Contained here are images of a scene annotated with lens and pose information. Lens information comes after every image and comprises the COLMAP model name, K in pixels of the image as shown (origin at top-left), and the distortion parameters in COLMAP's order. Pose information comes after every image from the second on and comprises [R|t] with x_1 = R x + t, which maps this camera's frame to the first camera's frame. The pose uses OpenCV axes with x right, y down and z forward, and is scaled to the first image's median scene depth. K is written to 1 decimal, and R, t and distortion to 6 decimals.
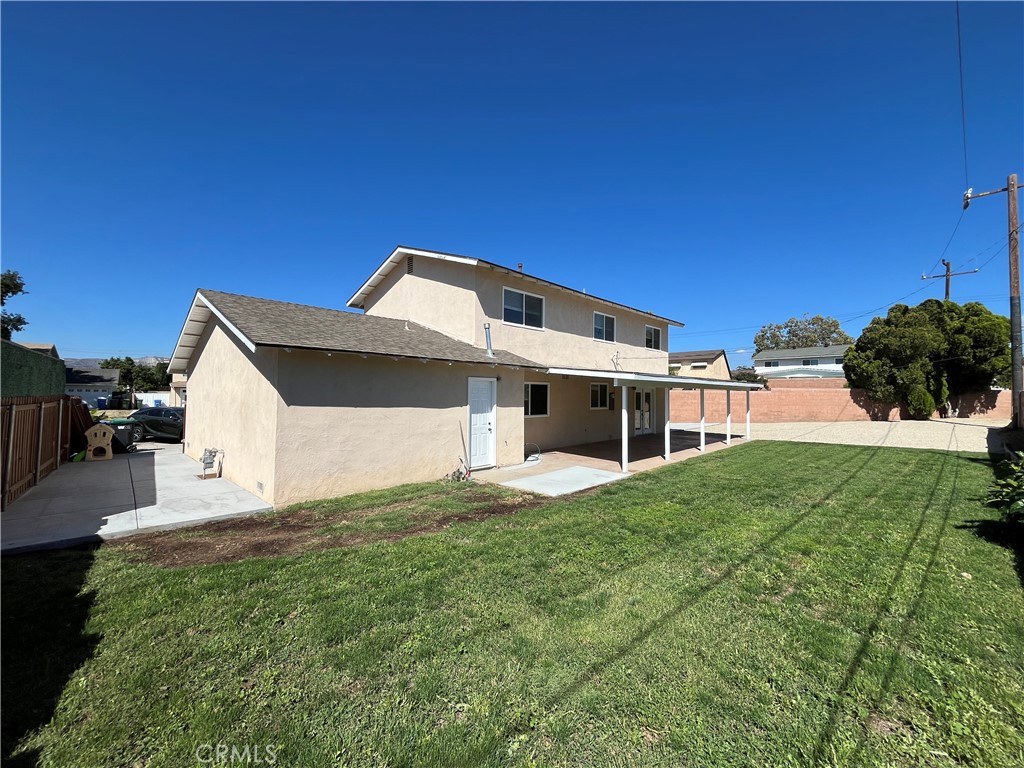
lens RADIAL K [[412.2, 0, 512.8], [0, 412.2, 381.6], [0, 0, 1]] dist [0.000306, -0.000218]
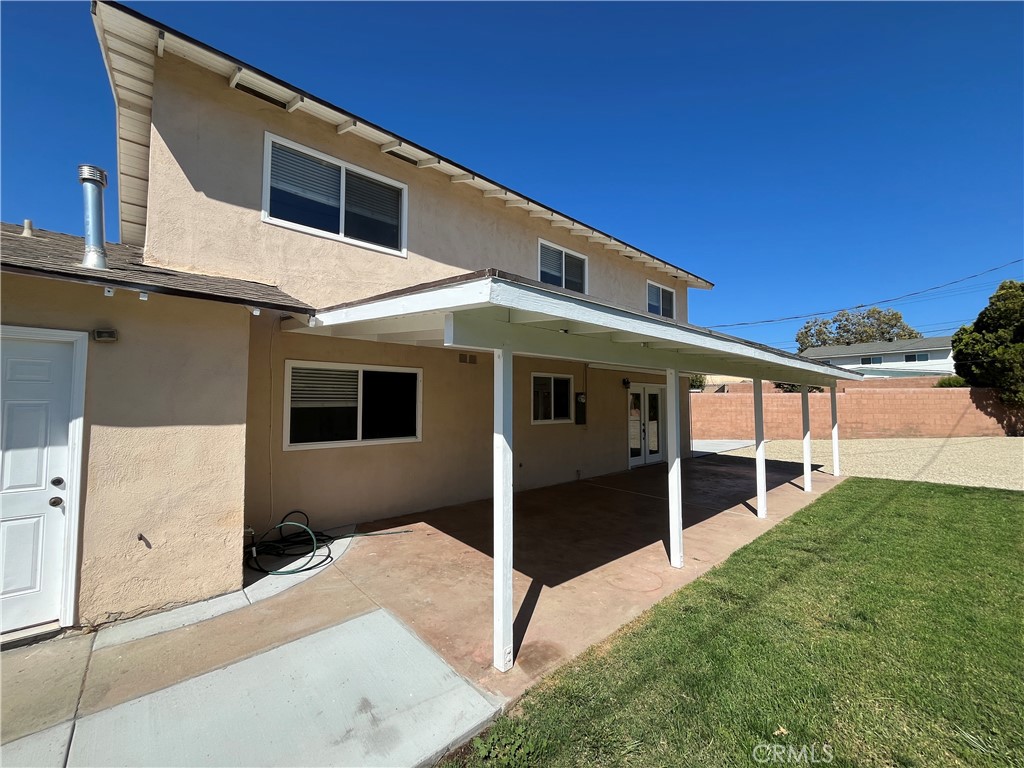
lens RADIAL K [[412.2, 0, 511.4], [0, 412.2, 382.6], [0, 0, 1]] dist [0.000306, -0.000218]
pose [[0.998030, -0.011249, -0.061720, 0.169796], [0.009950, 0.999723, -0.021319, 0.022649], [0.061943, 0.020663, 0.997866, 0.415101]]
